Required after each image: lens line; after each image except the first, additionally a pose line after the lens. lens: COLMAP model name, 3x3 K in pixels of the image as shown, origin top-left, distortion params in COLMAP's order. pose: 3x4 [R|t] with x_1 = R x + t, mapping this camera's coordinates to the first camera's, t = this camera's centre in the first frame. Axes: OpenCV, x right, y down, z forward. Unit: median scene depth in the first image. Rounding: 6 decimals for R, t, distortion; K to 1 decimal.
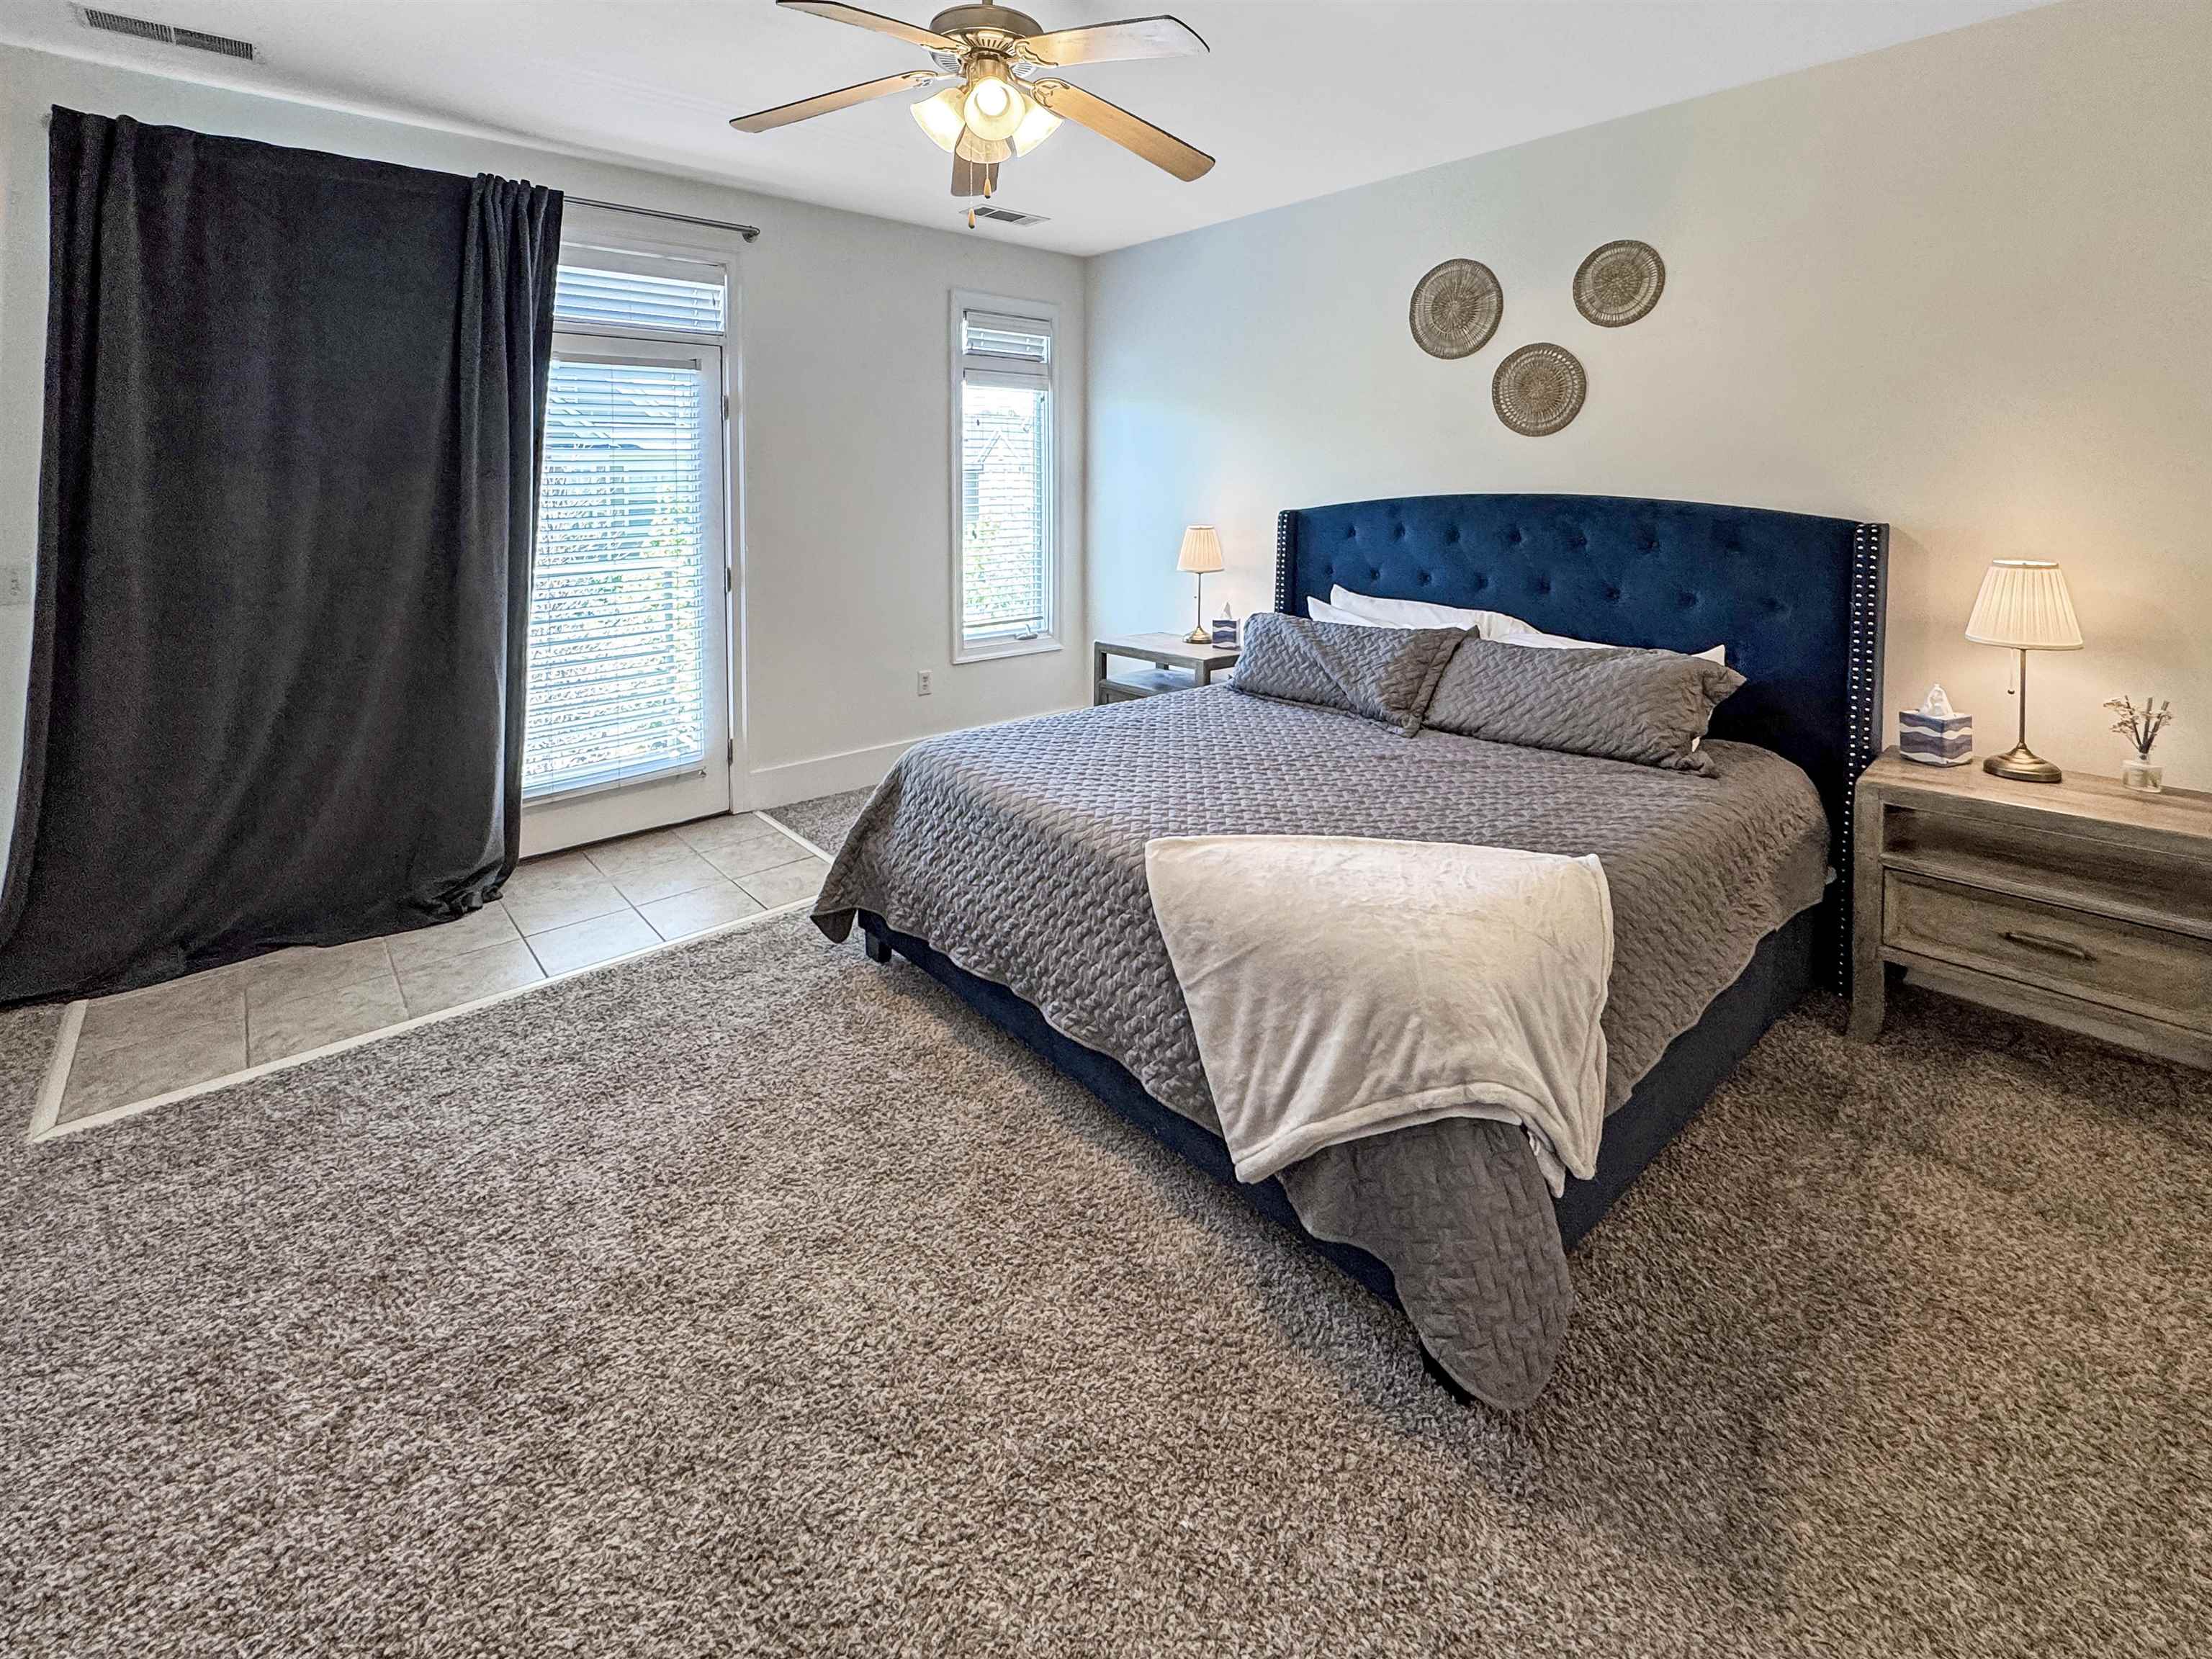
lens RADIAL K [[949.0, 0, 1097.7], [0, 949.0, 746.6], [0, 0, 1]] dist [0.000642, 0.000202]
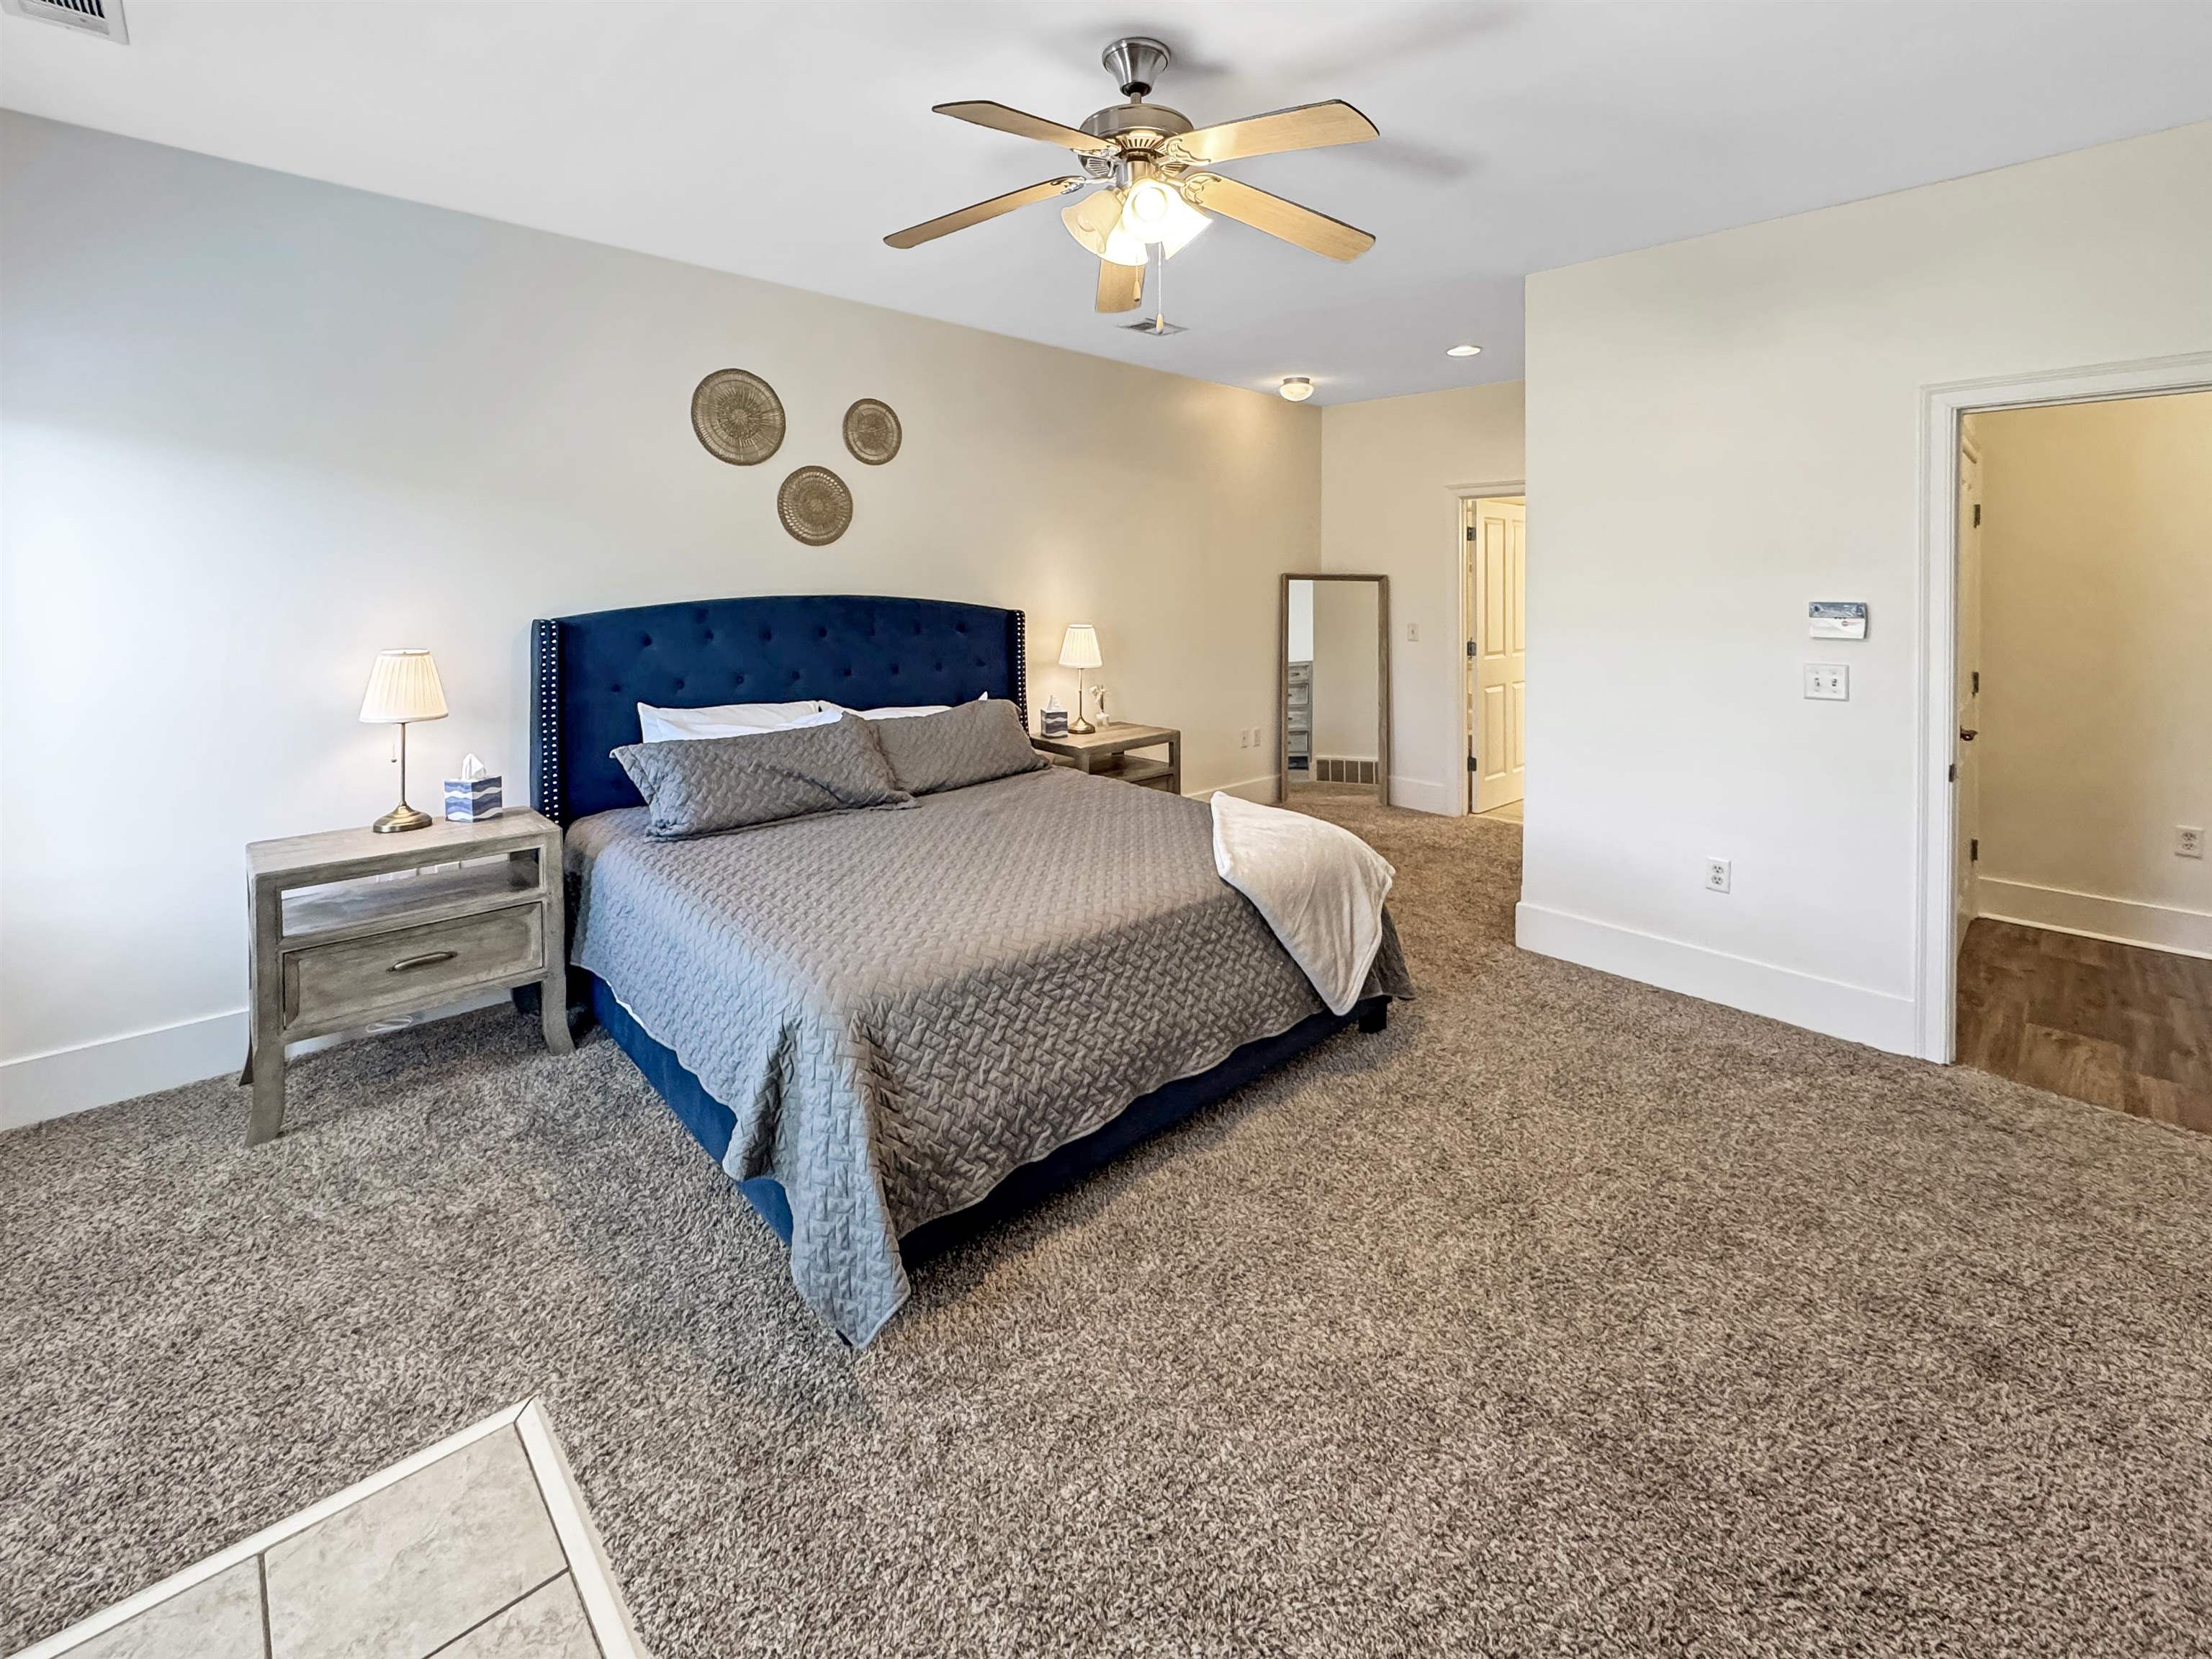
lens RADIAL K [[928.0, 0, 1106.0], [0, 928.0, 829.5], [0, 0, 1]] dist [0.009861, -0.000008]
pose [[-0.039787, -0.260459, 0.964665, -0.760336], [0.260514, 0.929335, 0.261665, -0.215161], [-0.964650, 0.261719, 0.030878, 0.732003]]
